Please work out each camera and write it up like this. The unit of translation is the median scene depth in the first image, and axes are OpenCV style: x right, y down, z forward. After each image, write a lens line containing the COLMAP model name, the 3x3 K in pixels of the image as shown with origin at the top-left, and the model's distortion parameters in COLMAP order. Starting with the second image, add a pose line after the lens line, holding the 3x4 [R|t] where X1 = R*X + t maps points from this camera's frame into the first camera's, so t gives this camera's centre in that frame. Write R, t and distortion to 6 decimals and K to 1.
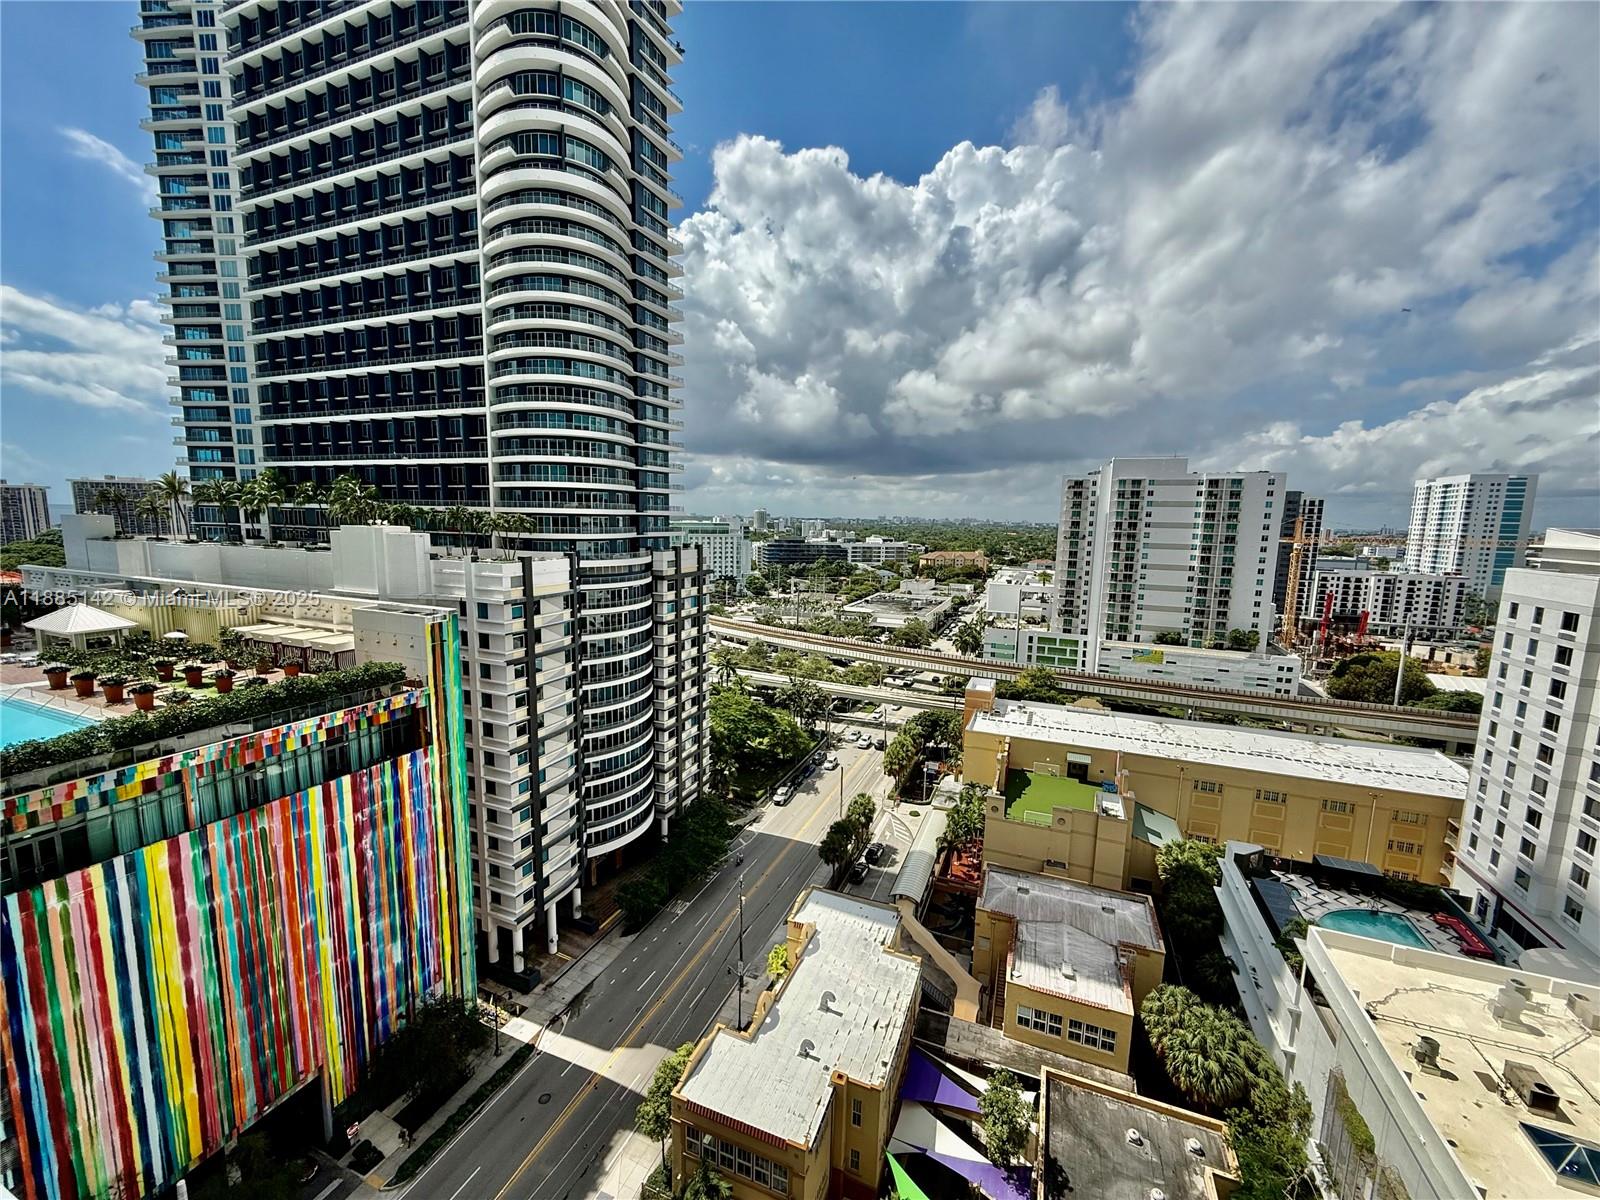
lens RADIAL K [[636.6, 0, 795.3], [0, 636.6, 602.8], [0, 0, 1]] dist [0.000129, 0.000275]
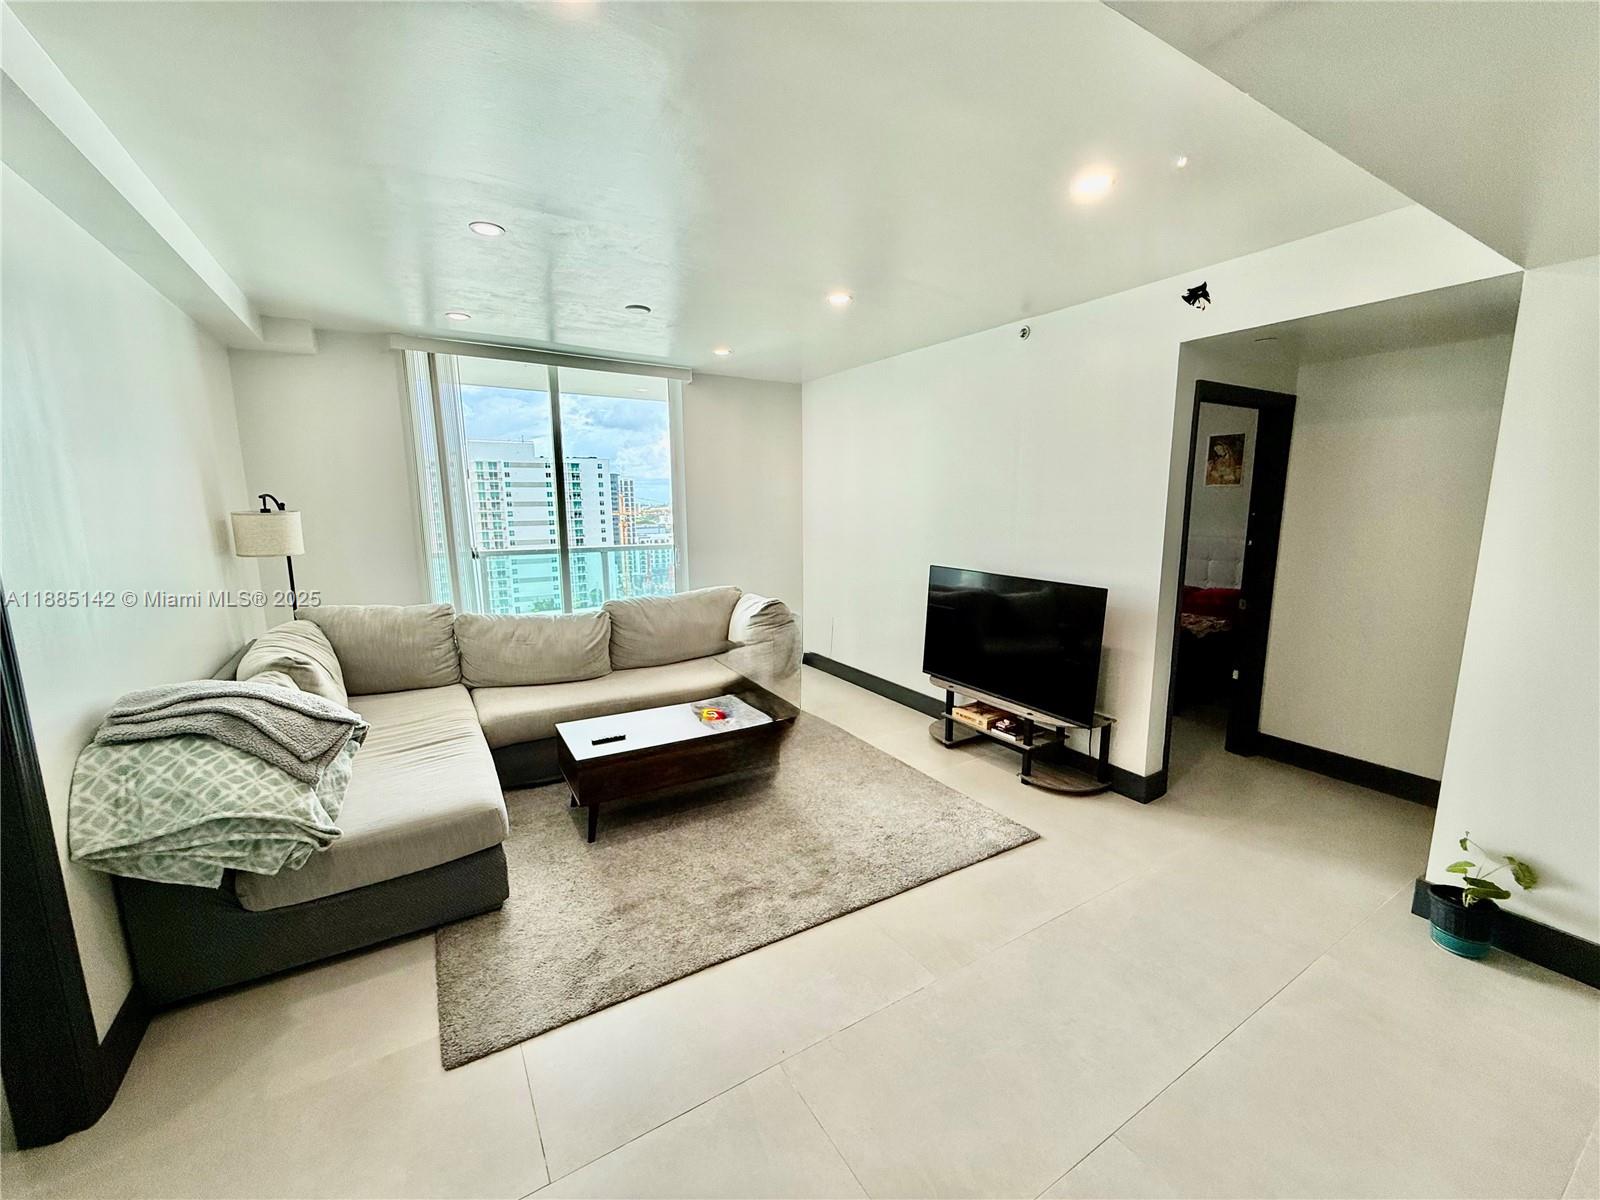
lens RADIAL K [[636.6, 0, 795.2], [0, 636.6, 607.4], [0, 0, 1]] dist [0.000129, 0.000275]
pose [[0.591732, -0.157068, 0.790685, -0.067346], [0.126609, 0.986770, 0.101269, 0.003184], [-0.796130, 0.040184, 0.603790, -0.047817]]
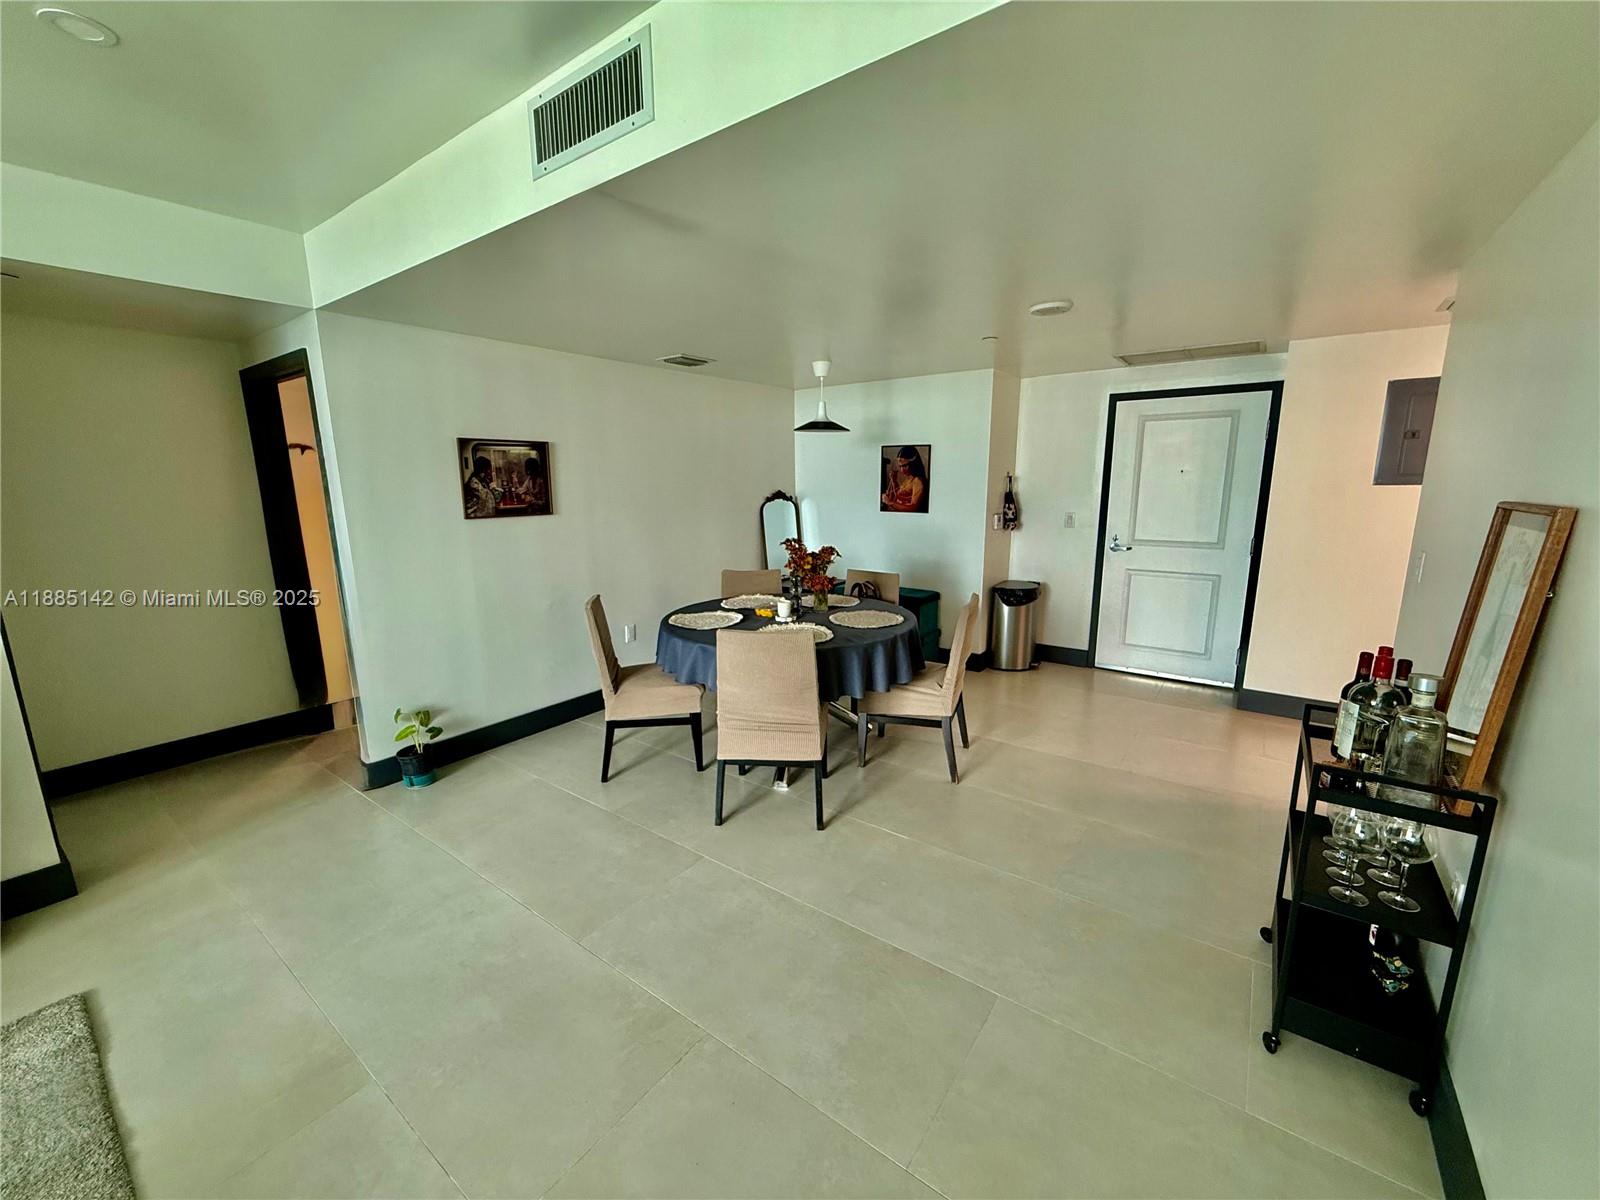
lens RADIAL K [[636.6, 0, 798.1], [0, 636.6, 602.9], [0, 0, 1]] dist [0.000129, 0.000275]
pose [[-0.970355, -0.057544, 0.234733, 0.075012], [0.022414, 0.945629, 0.324473, -0.075662], [-0.240642, 0.320115, -0.916307, 0.654966]]
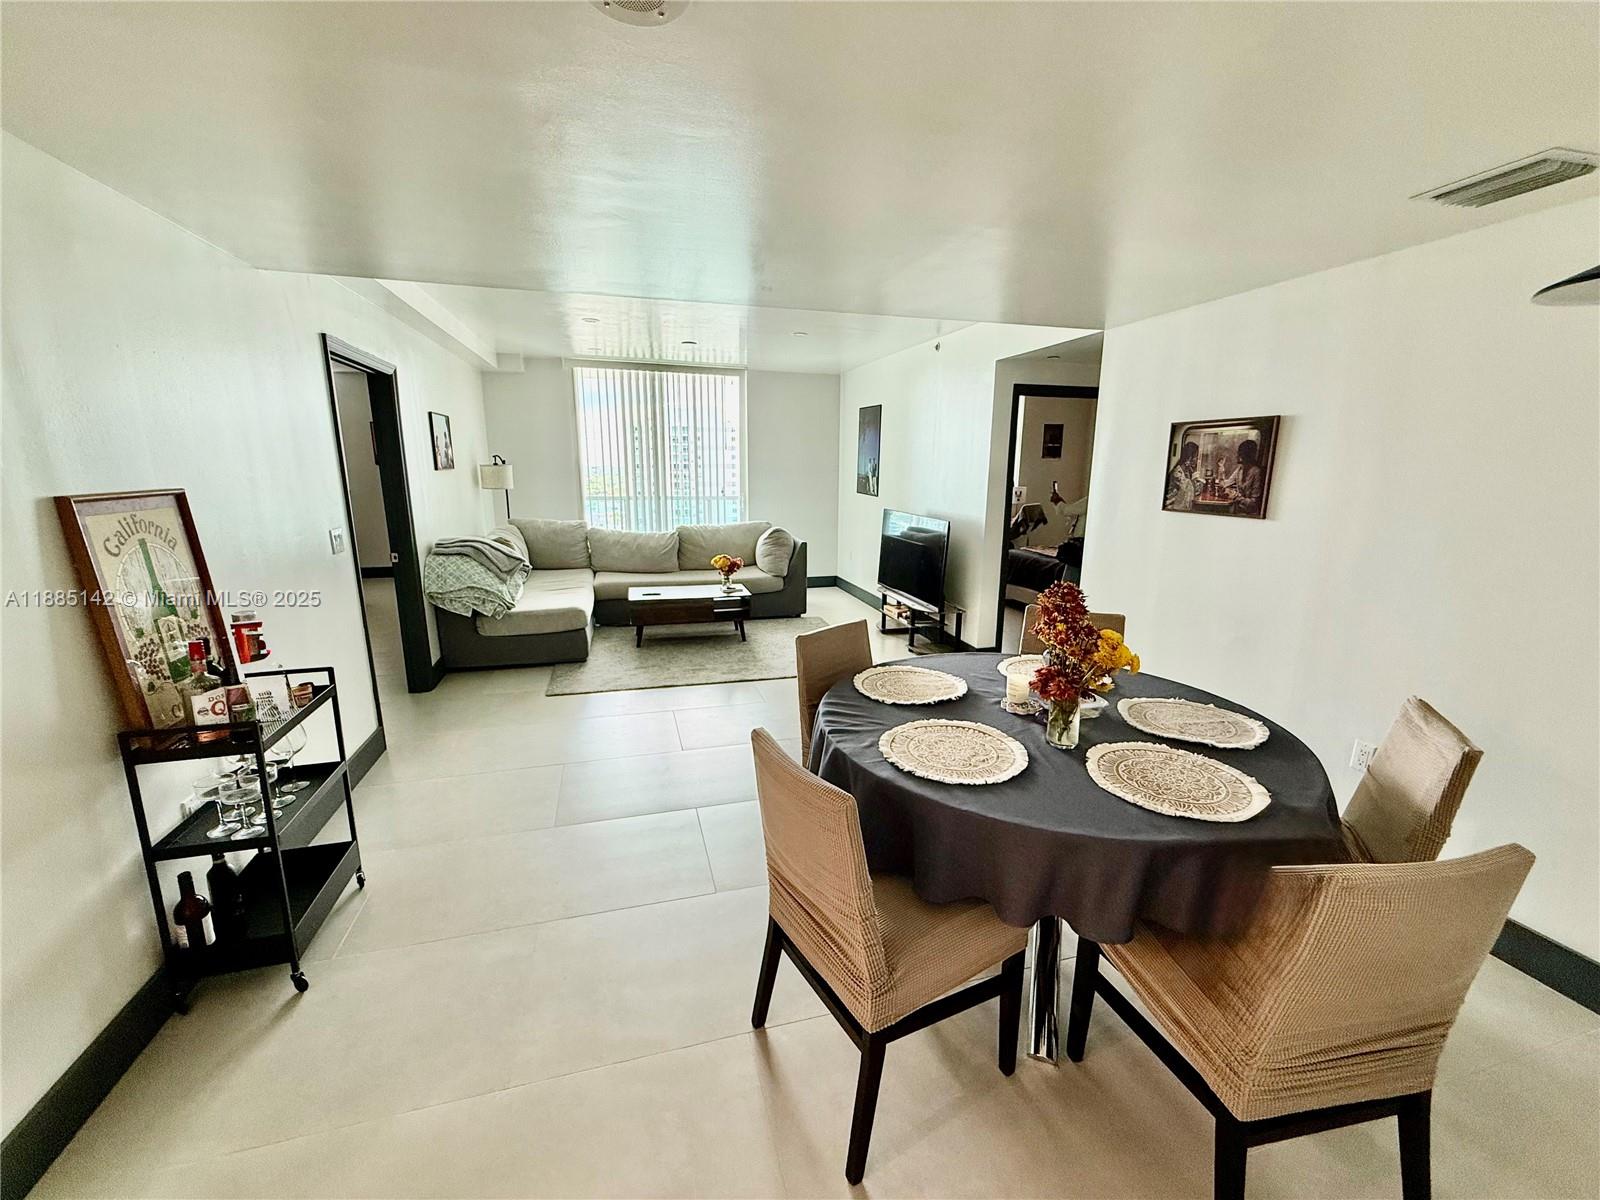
lens RADIAL K [[636.6, 0, 794.3], [0, 636.6, 607.3], [0, 0, 1]] dist [0.000129, 0.000275]
pose [[0.788923, -0.148999, 0.596154, -0.273416], [0.092607, 0.987906, 0.124359, 0.142711], [-0.607474, -0.042902, 0.793180, -1.027996]]
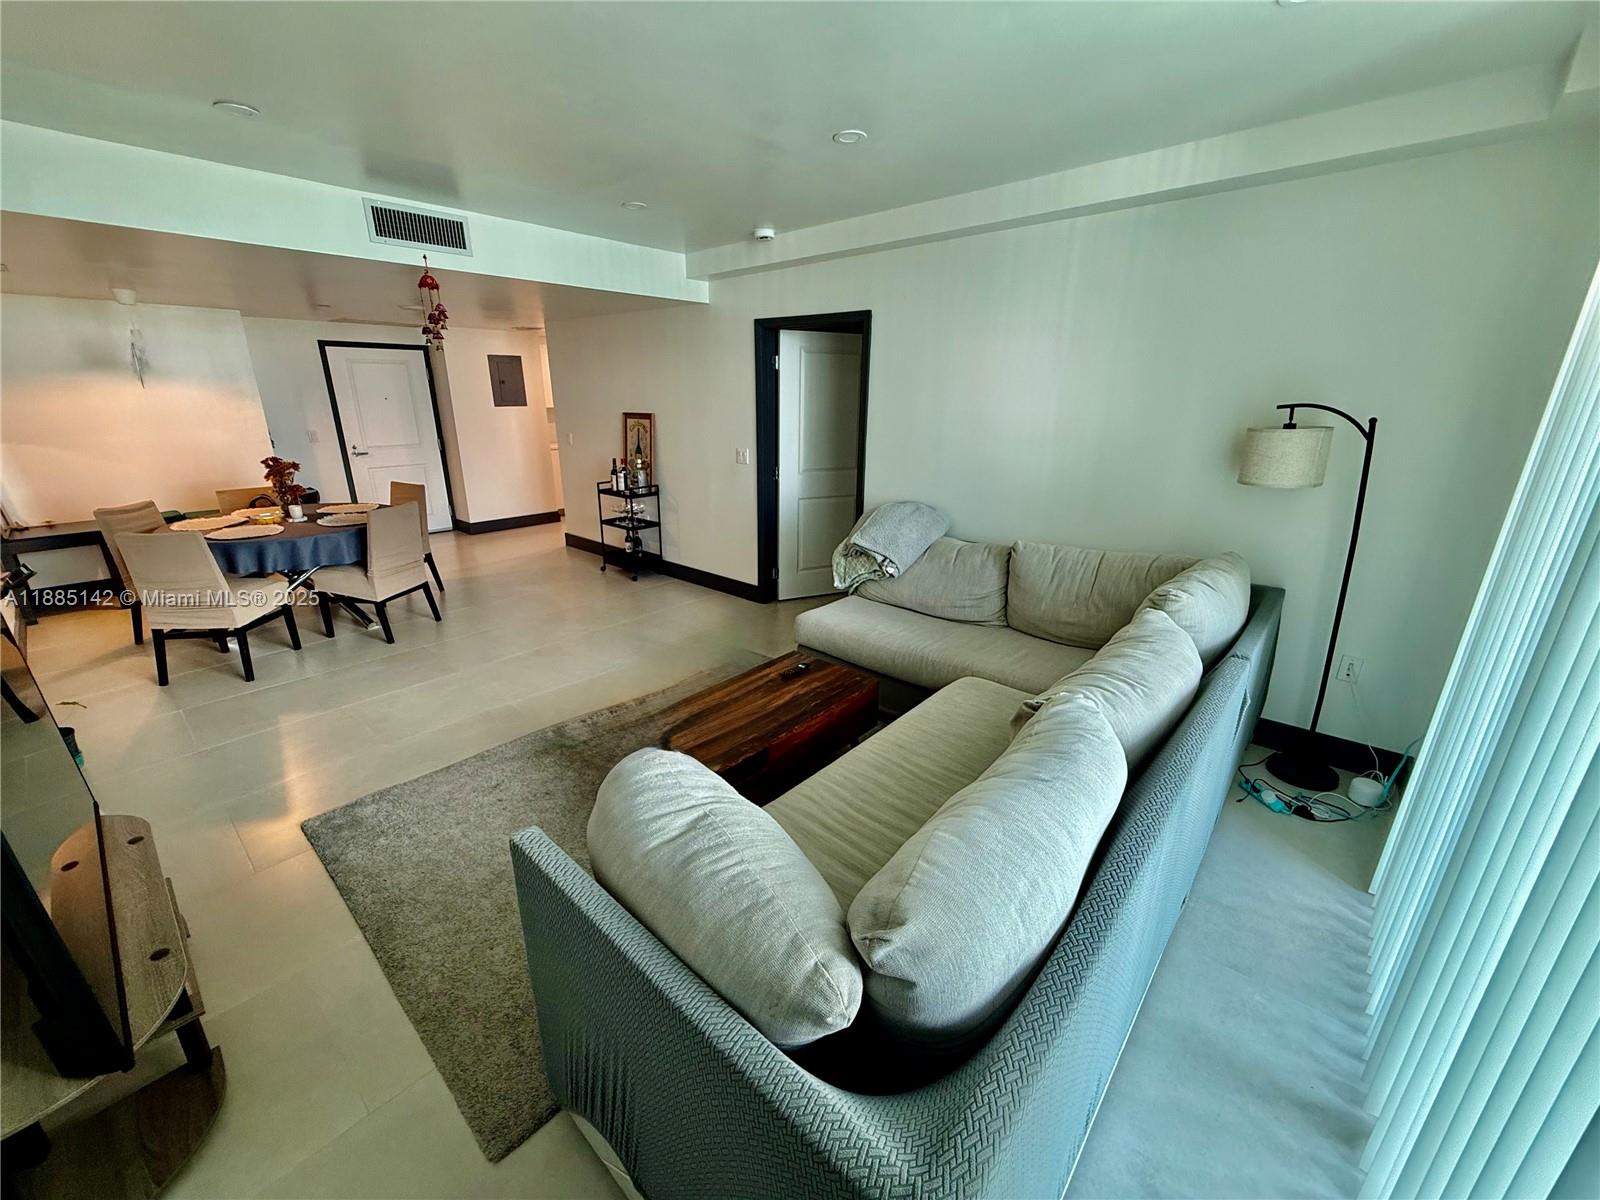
lens RADIAL K [[636.6, 0, 792.5], [0, 636.6, 600.9], [0, 0, 1]] dist [0.000129, 0.000275]
pose [[-0.328010, 0.279890, -0.902259, 1.596140], [-0.136372, 0.931067, 0.338404, -0.175451], [0.934779, 0.234042, -0.267230, 1.208728]]
